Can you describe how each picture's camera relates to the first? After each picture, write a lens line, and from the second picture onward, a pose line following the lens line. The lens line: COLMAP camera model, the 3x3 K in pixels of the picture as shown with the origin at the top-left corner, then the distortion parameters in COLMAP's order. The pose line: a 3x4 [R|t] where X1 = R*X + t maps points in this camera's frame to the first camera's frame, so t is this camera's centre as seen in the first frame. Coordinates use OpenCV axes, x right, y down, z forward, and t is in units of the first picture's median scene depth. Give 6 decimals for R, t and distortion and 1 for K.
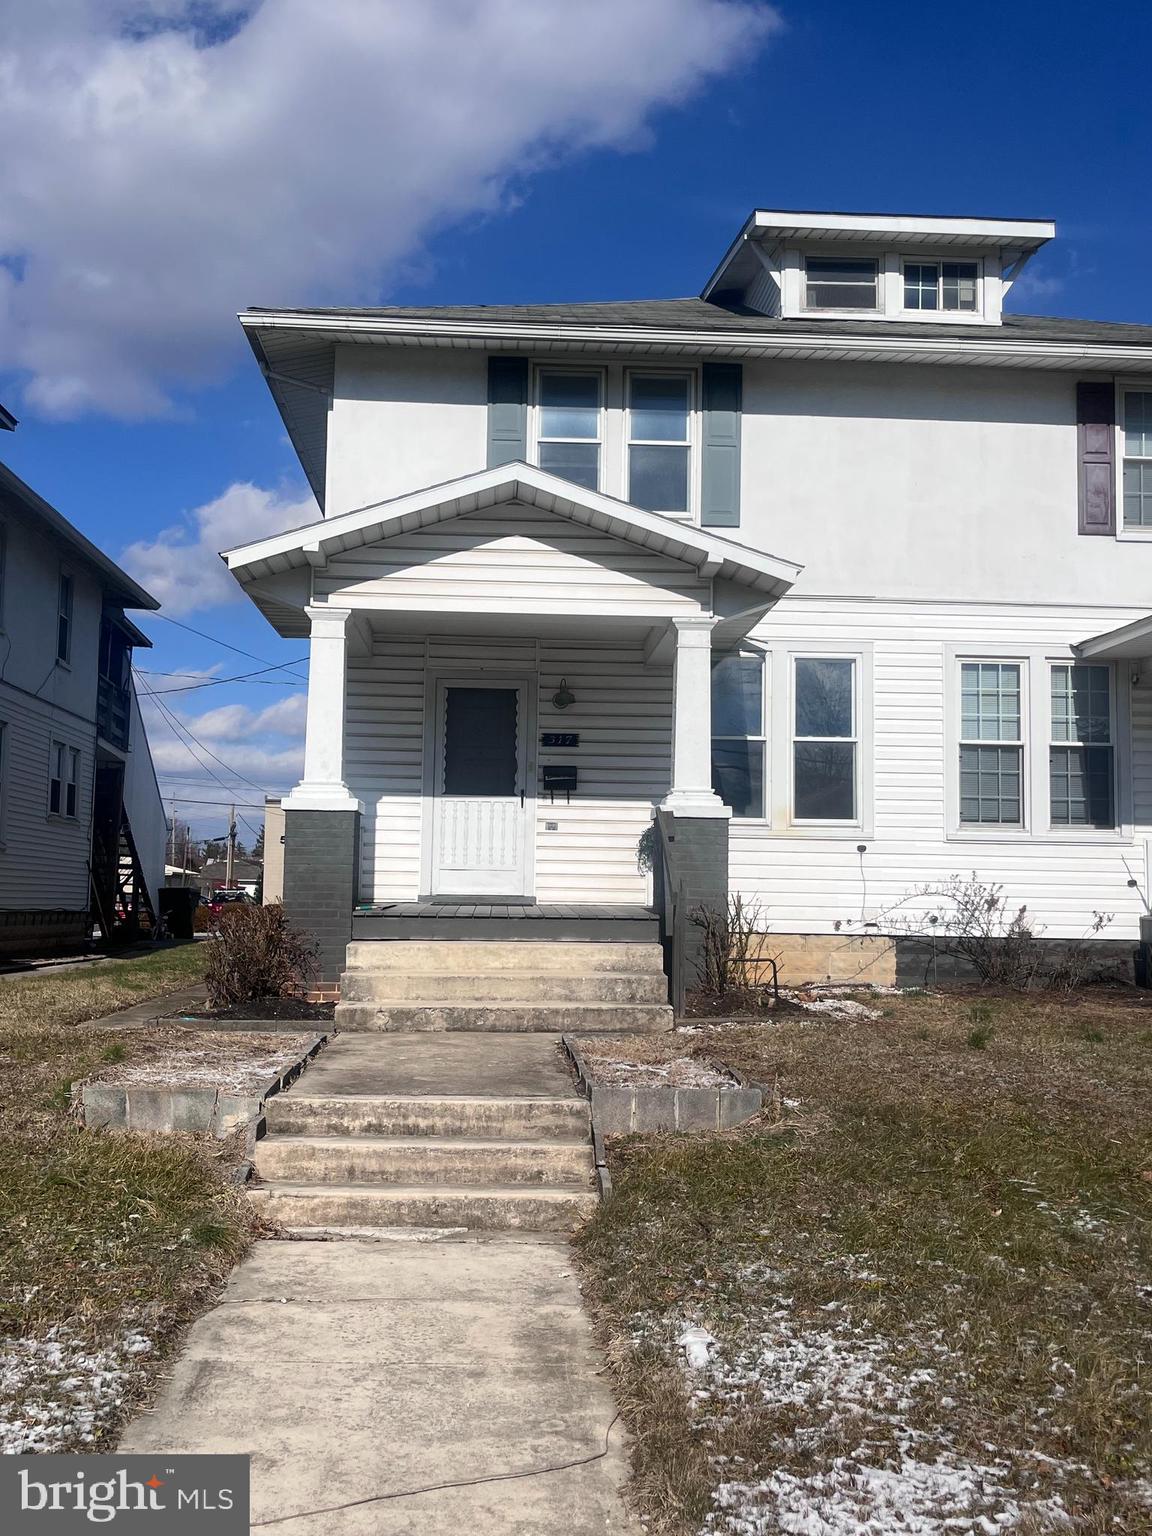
lens RADIAL K [[1446.2, 0, 571.1], [0, 1446.2, 775.8], [0, 0, 1]] dist [0.035365, 0.000000]
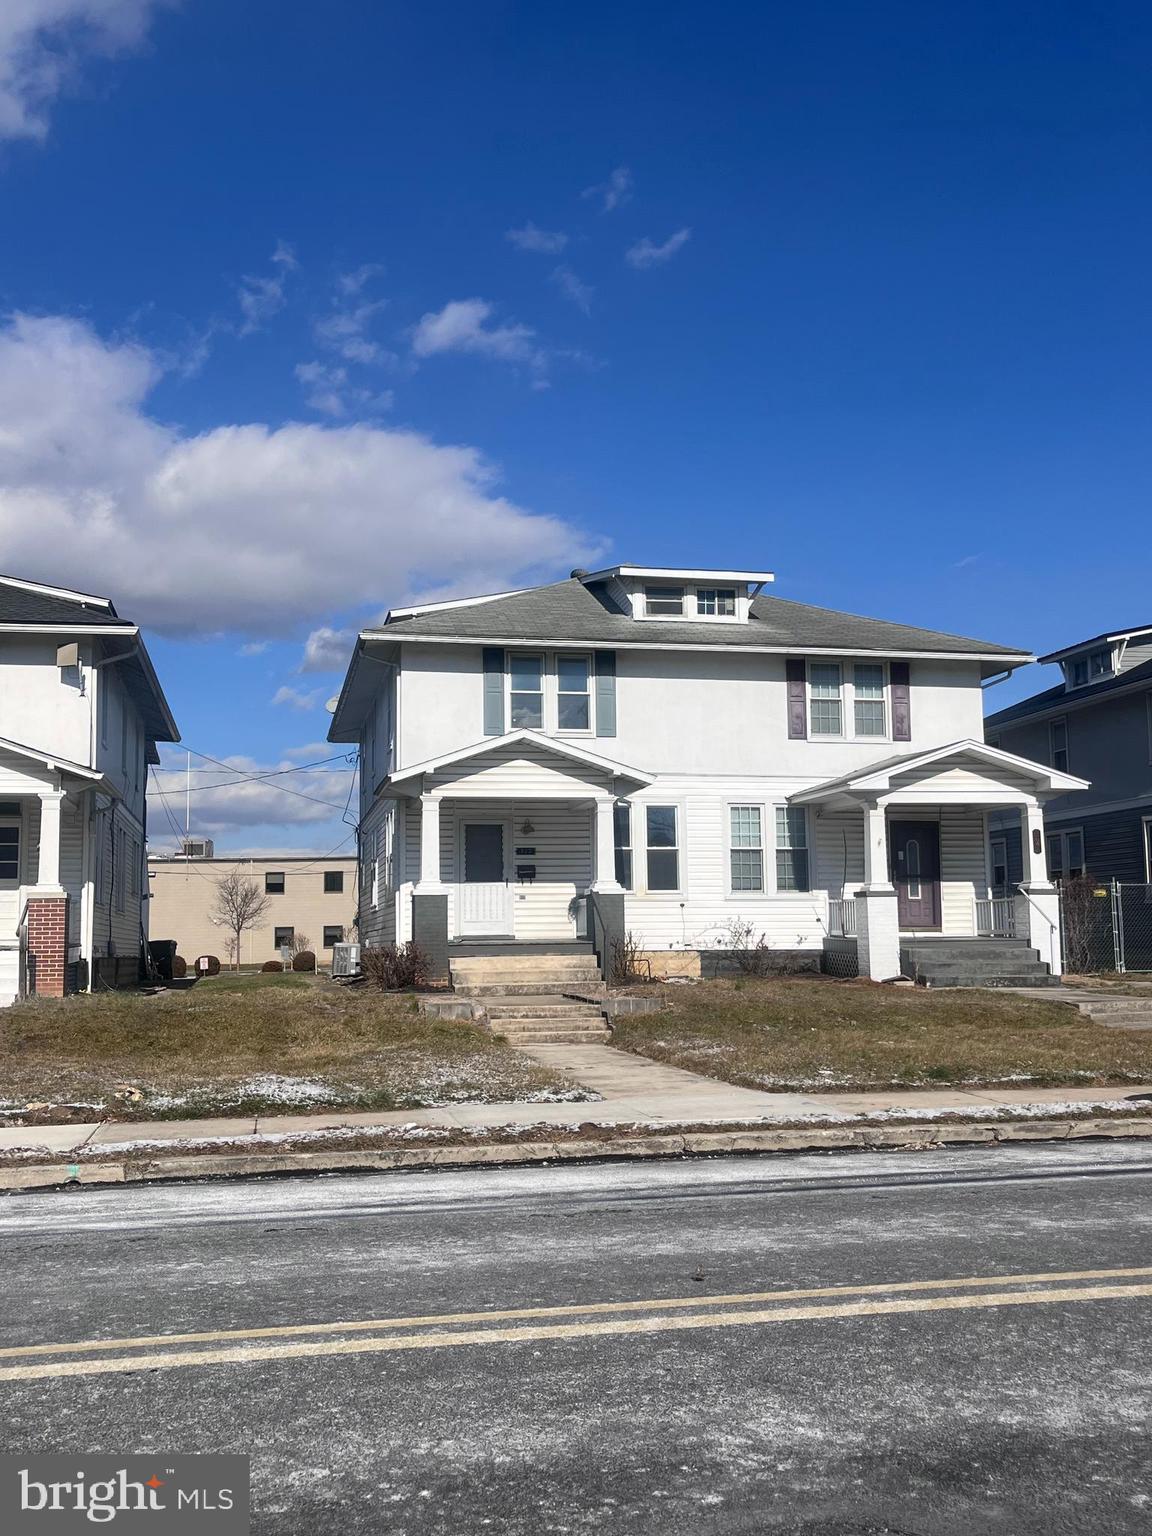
lens RADIAL K [[1496.6, 0, 572.9], [0, 1496.6, 773.2], [0, 0, 1]] dist [0.043099, 0.000000]
pose [[0.988672, -0.010482, 0.149725, -0.238276], [0.014837, 0.999498, -0.028002, -0.071515], [-0.149356, 0.029906, 0.988331, -0.946439]]
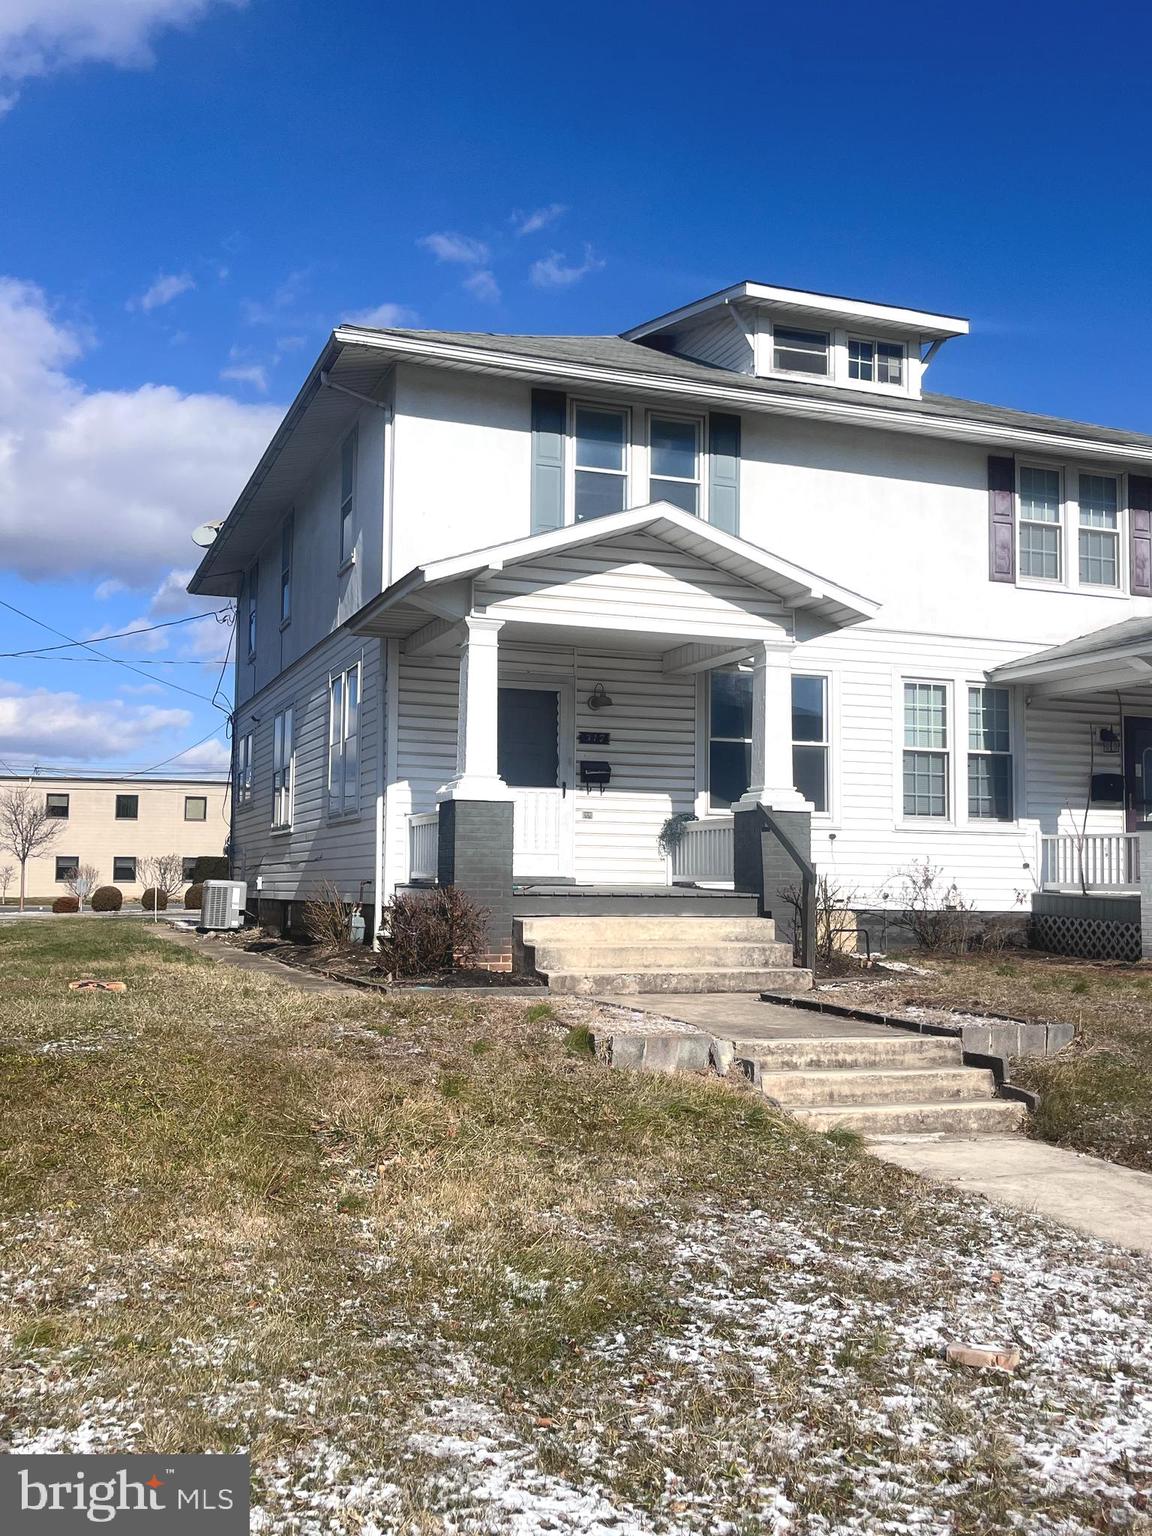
lens RADIAL K [[1446.2, 0, 555.2], [0, 1446.2, 773.7], [0, 0, 1]] dist [0.035365, 0.000000]
pose [[0.956187, 0.019033, 0.292136, -0.363606], [-0.022514, 0.999710, 0.008558, -0.006271], [-0.291889, -0.014760, 0.956338, -0.064394]]
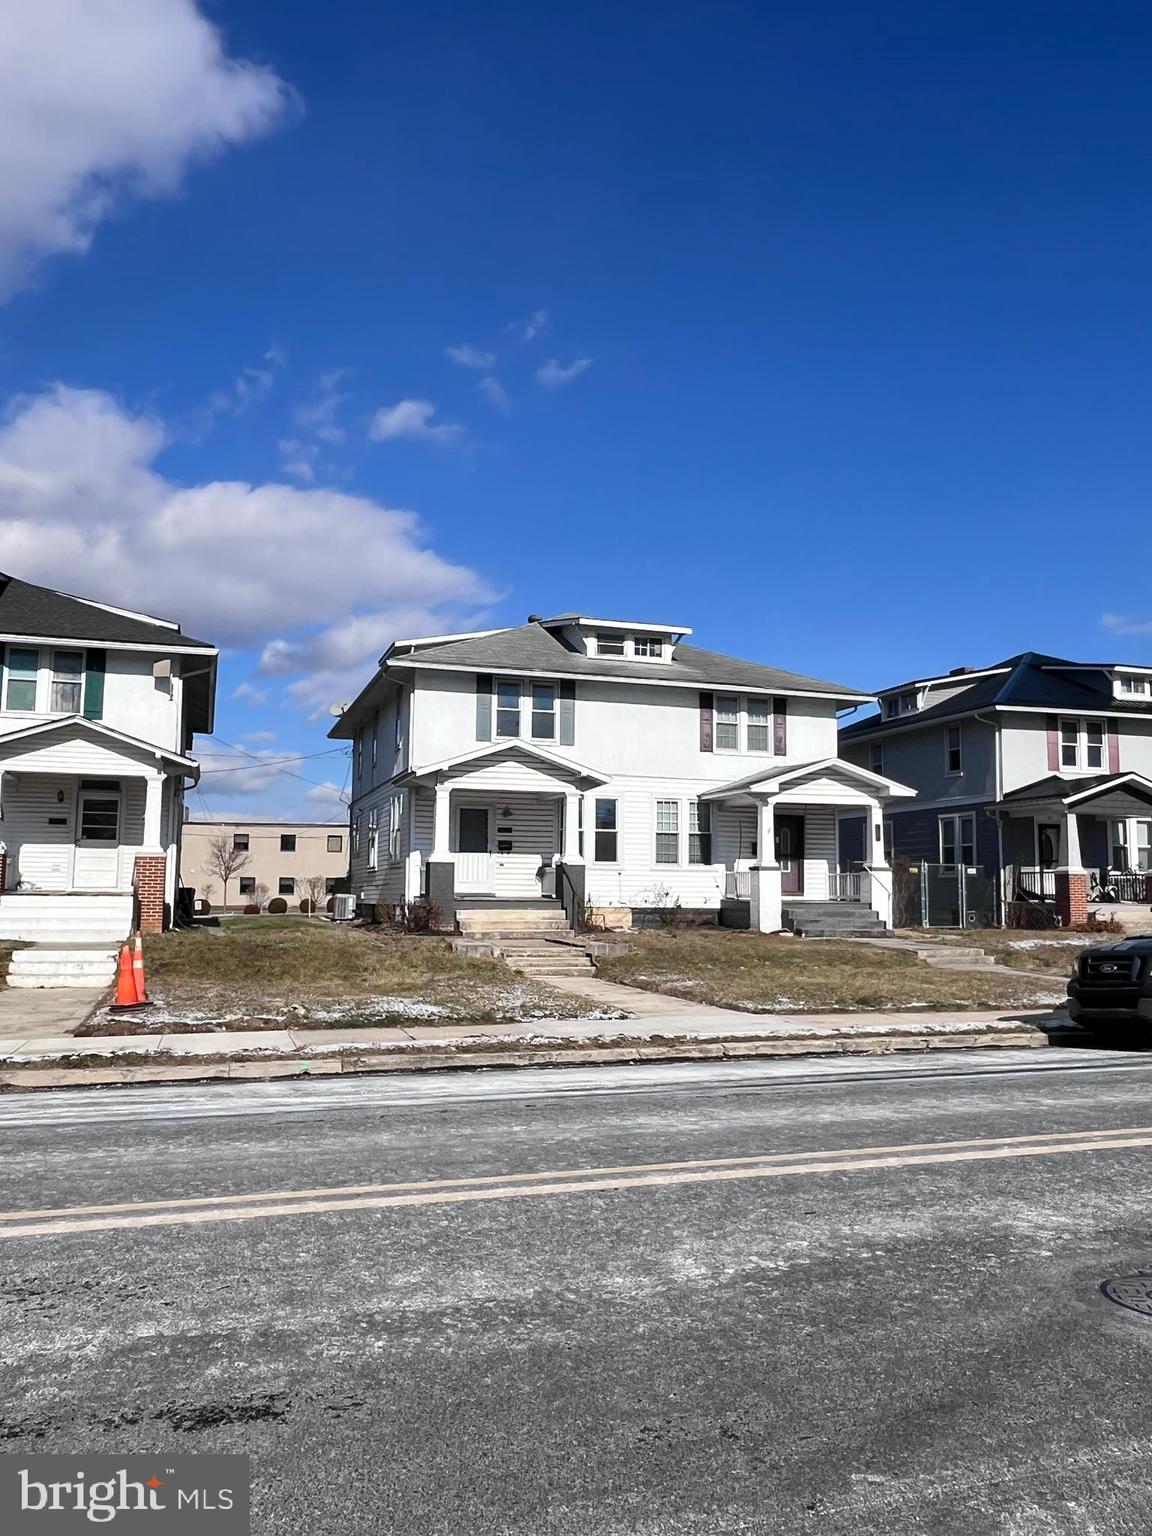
lens RADIAL K [[1167.7, 0, 581.3], [0, 1167.7, 755.6], [0, 0, 1]] dist [-0.036038, 0.051133]
pose [[0.966555, 0.024245, 0.255310, -0.398287], [-0.015930, 0.999275, -0.034588, -0.085771], [-0.255963, 0.029364, 0.966240, -0.987709]]
